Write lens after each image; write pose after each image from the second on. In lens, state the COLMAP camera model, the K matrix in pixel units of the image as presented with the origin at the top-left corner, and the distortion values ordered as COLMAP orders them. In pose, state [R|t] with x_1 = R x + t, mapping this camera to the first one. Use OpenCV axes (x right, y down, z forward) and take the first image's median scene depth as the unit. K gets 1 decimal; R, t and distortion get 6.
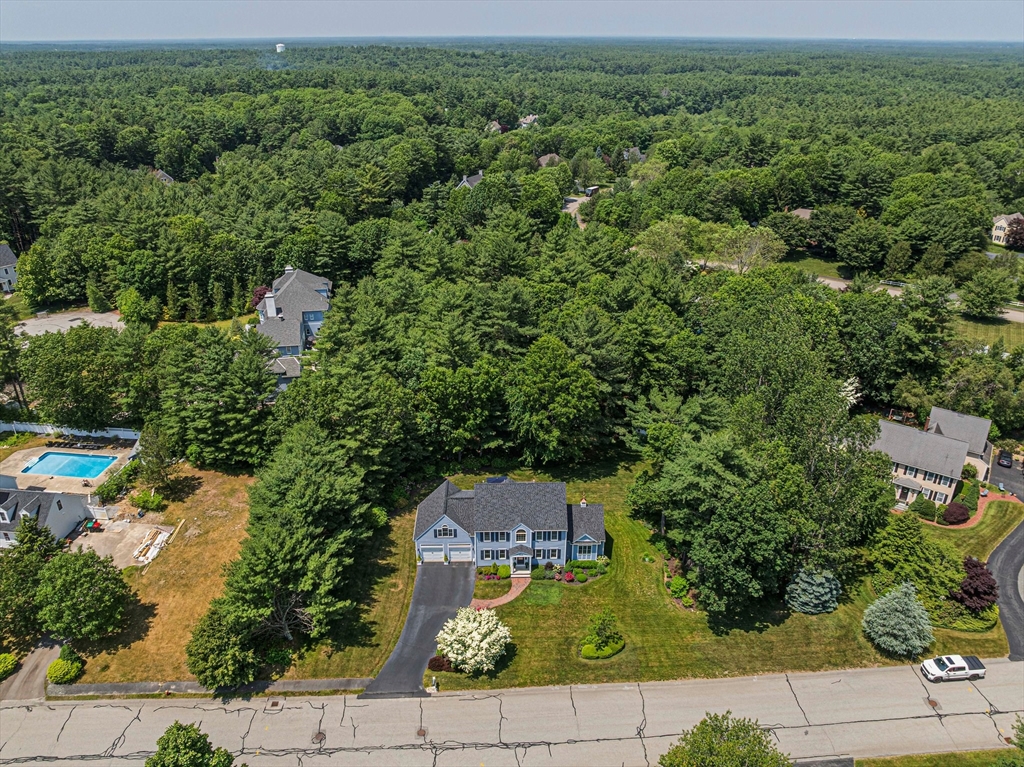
lens RADIAL K [[736.3, 0, 507.4], [0, 736.3, 385.0], [0, 0, 1]] dist [-0.033709, 0.000412]
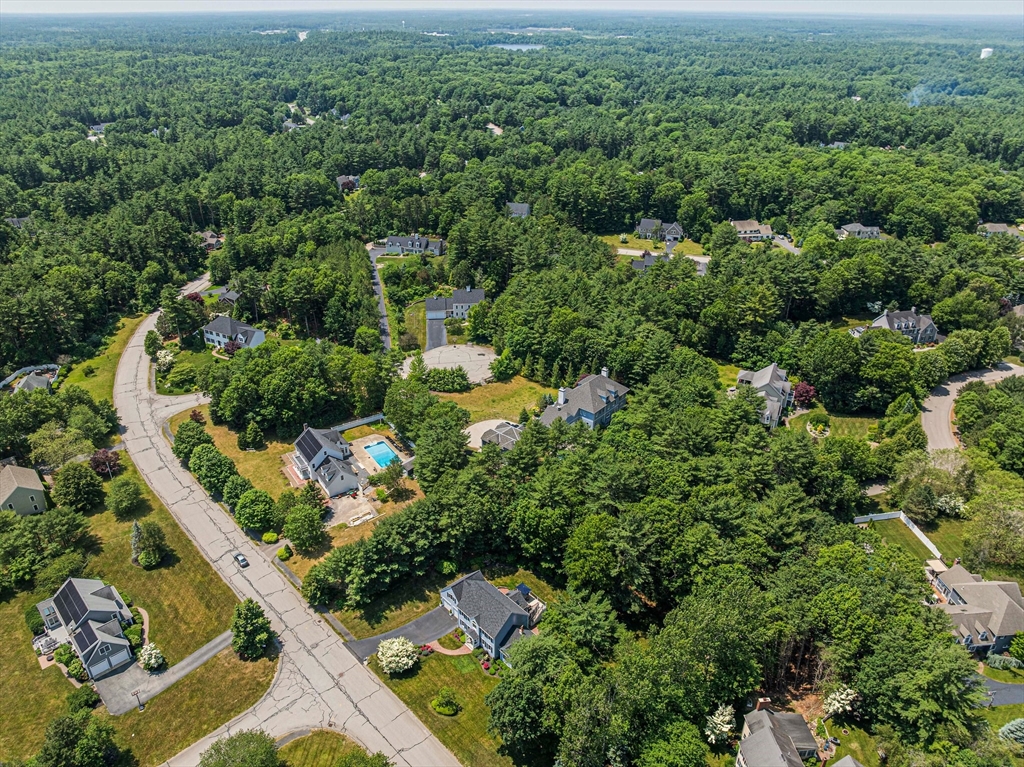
lens RADIAL K [[736.3, 0, 507.4], [0, 736.3, 385.0], [0, 0, 1]] dist [-0.033709, 0.000412]
pose [[0.643119, 0.356618, -0.677659, 0.944704], [-0.332568, 0.927202, 0.172323, -0.567734], [0.689780, 0.114544, 0.714901, -0.145552]]
